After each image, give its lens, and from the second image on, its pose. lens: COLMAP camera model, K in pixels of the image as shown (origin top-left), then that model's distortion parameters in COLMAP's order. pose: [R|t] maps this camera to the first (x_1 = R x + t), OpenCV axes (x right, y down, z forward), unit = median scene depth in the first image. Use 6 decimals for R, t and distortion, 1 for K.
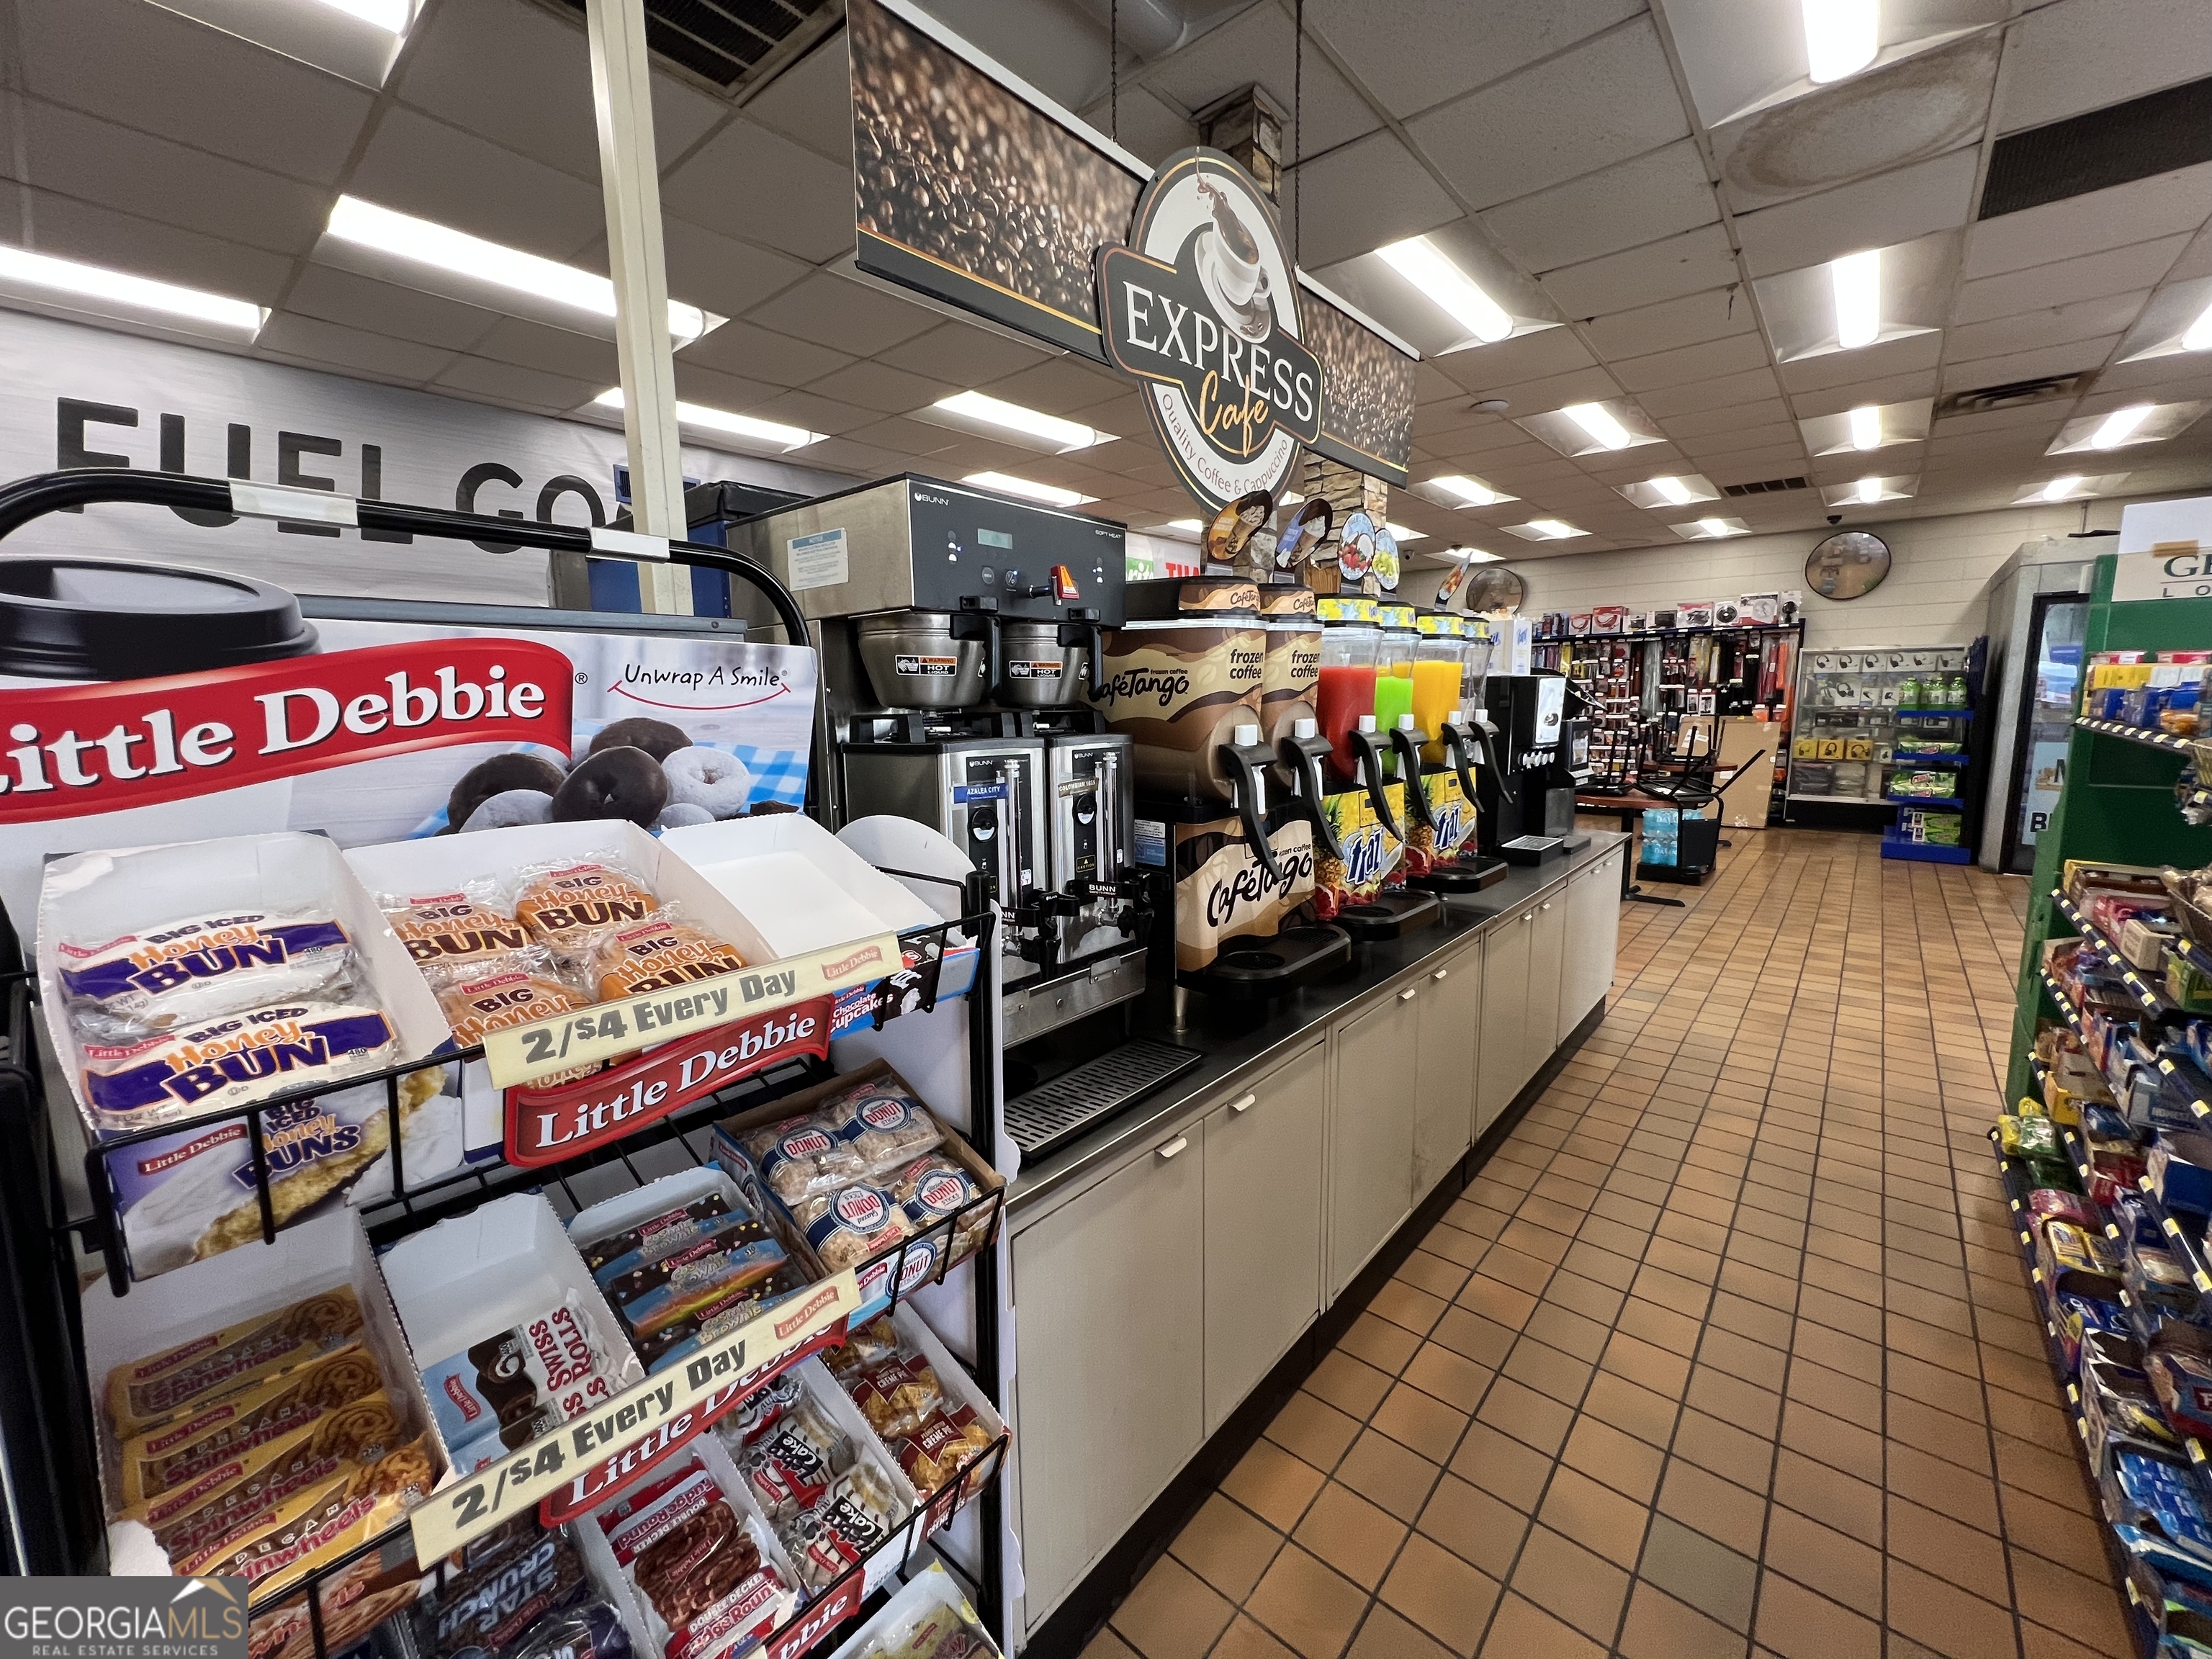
lens RADIAL K [[885.0, 0, 1105.4], [0, 885.0, 826.0], [0, 0, 1]] dist [-0.005042, 0.001442]
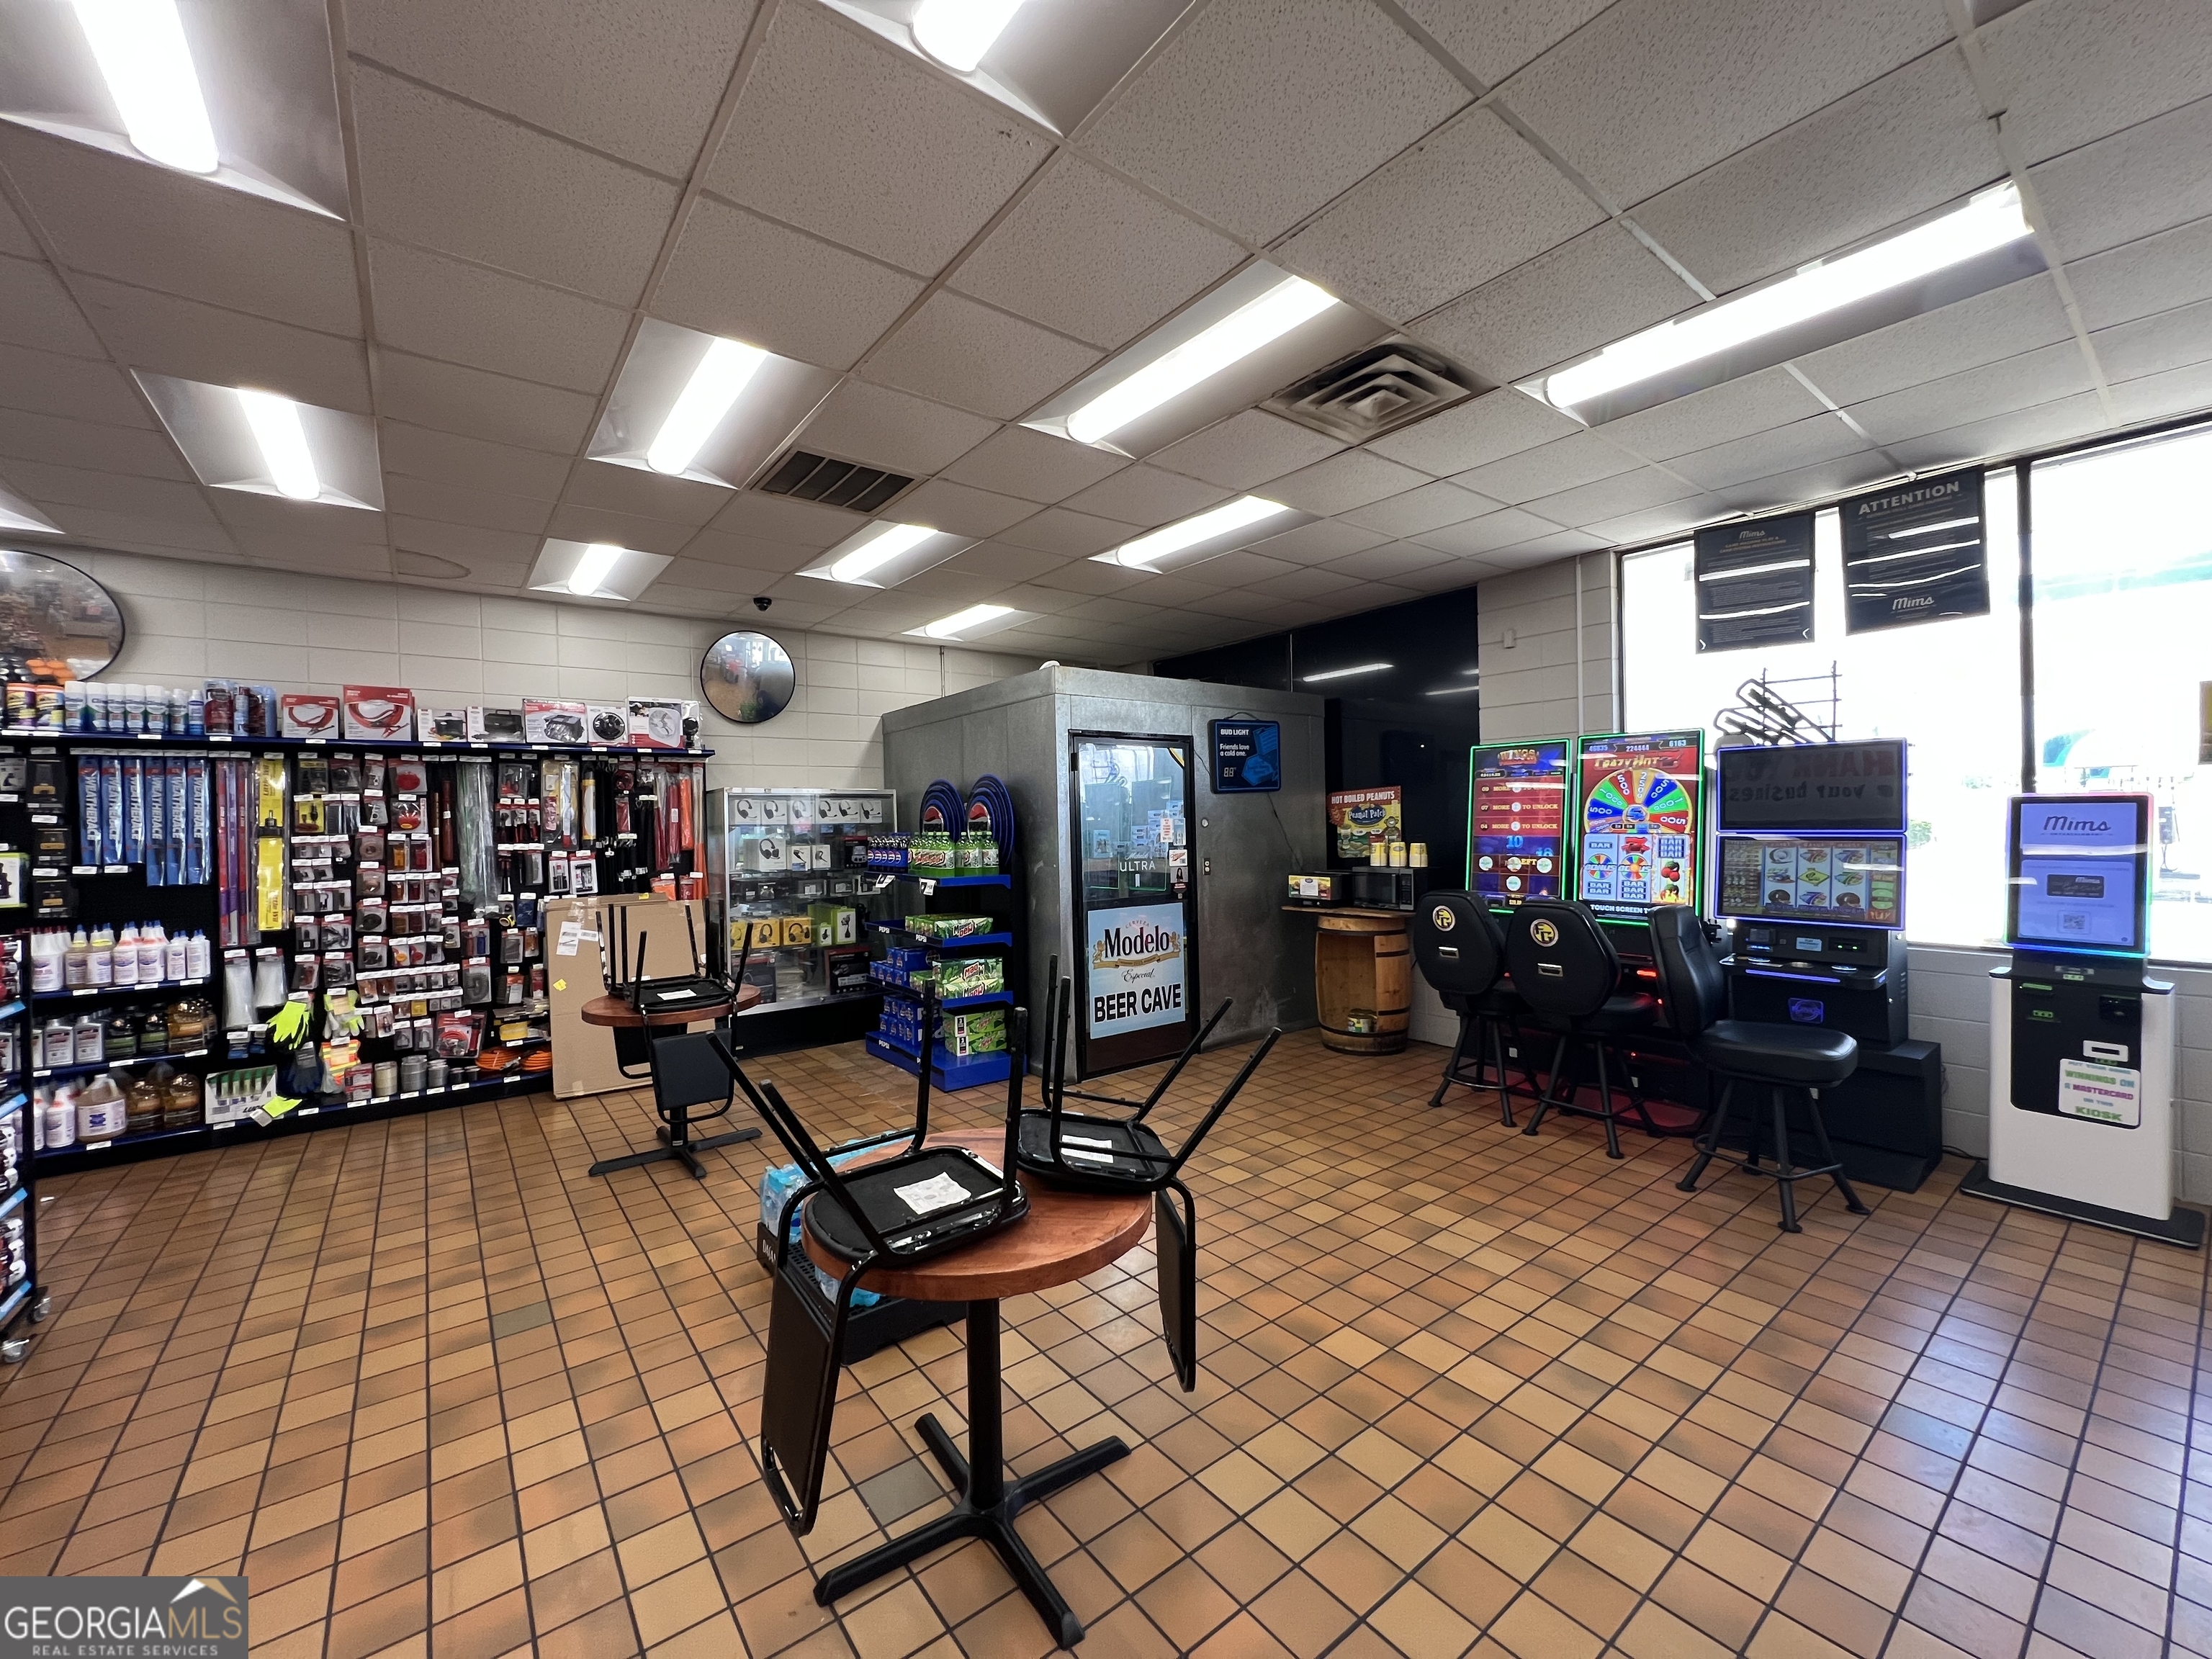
lens RADIAL K [[882.0, 0, 1087.4], [0, 882.0, 825.5], [0, 0, 1]] dist [0.002896, -0.000782]
pose [[0.207396, 0.008833, 0.978217, 0.955308], [0.160182, 0.986156, -0.042866, -0.490247], [-0.965054, 0.165583, 0.203110, 2.936133]]
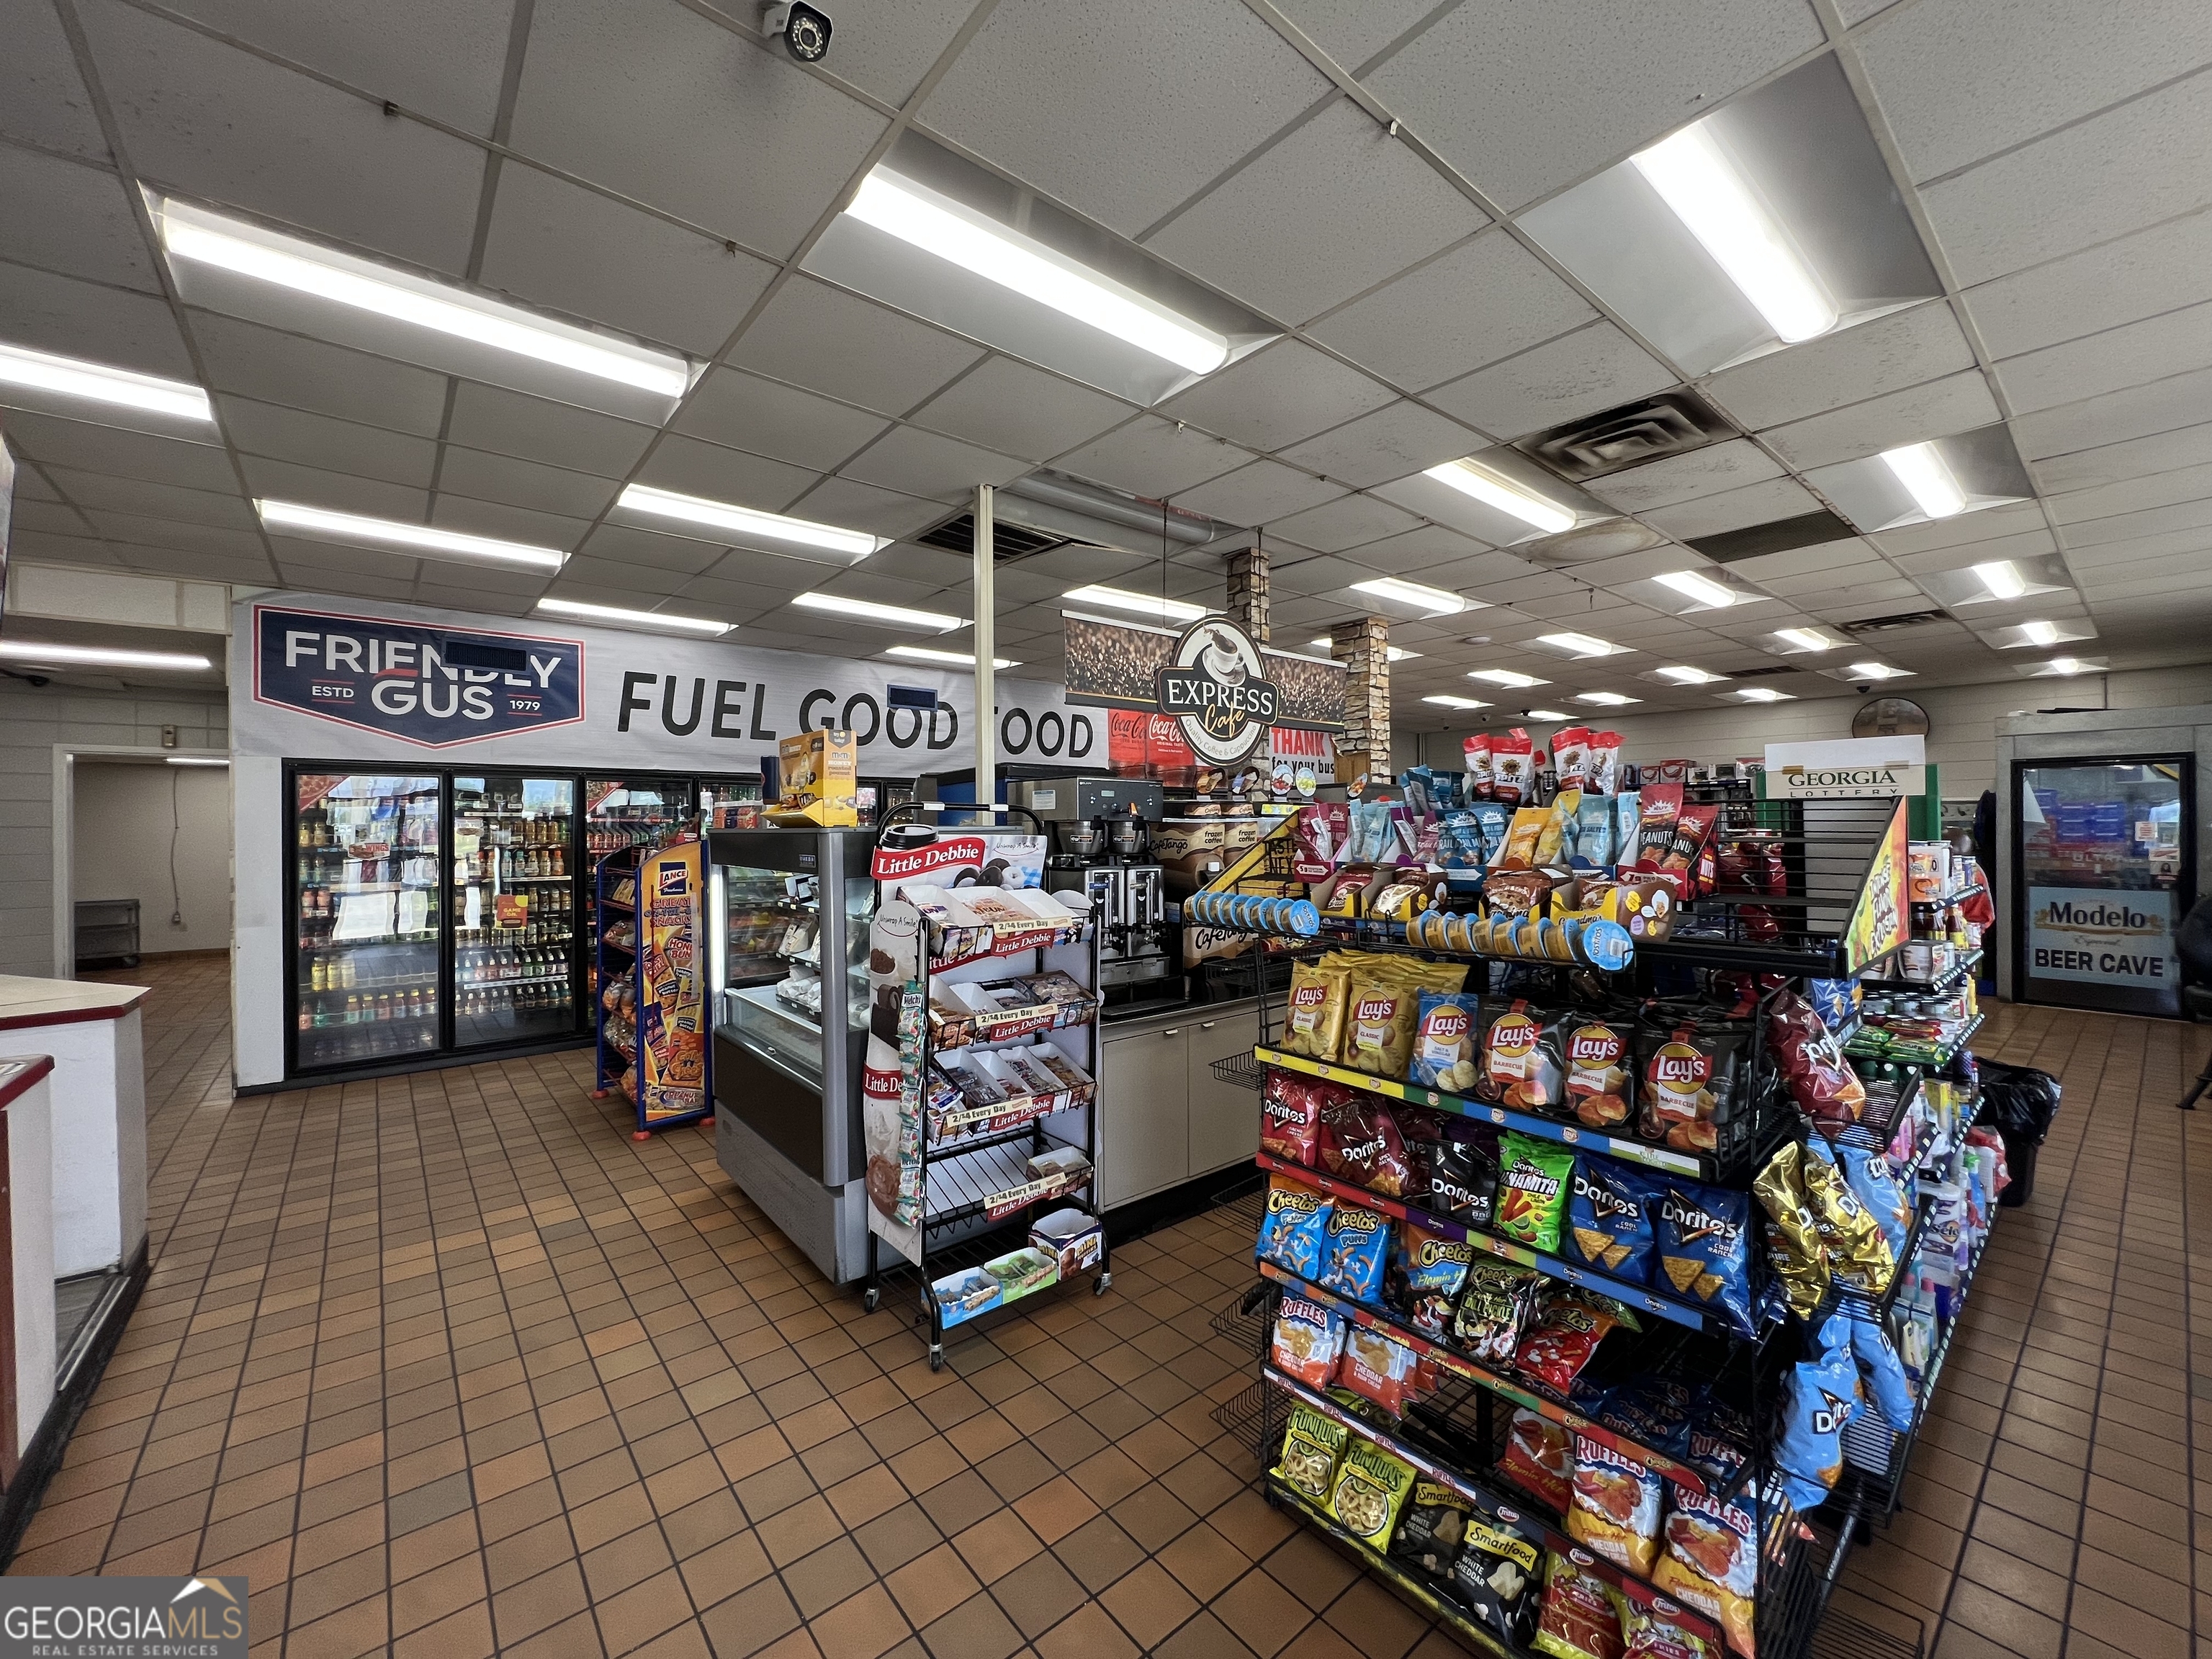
lens RADIAL K [[885.0, 0, 1104.5], [0, 885.0, 826.3], [0, 0, 1]] dist [-0.005042, 0.001442]
pose [[0.985814, 0.012580, -0.167368, 0.224751], [-0.036389, 0.989488, -0.139959, 0.110895], [0.163848, 0.144064, 0.975910, -1.150963]]
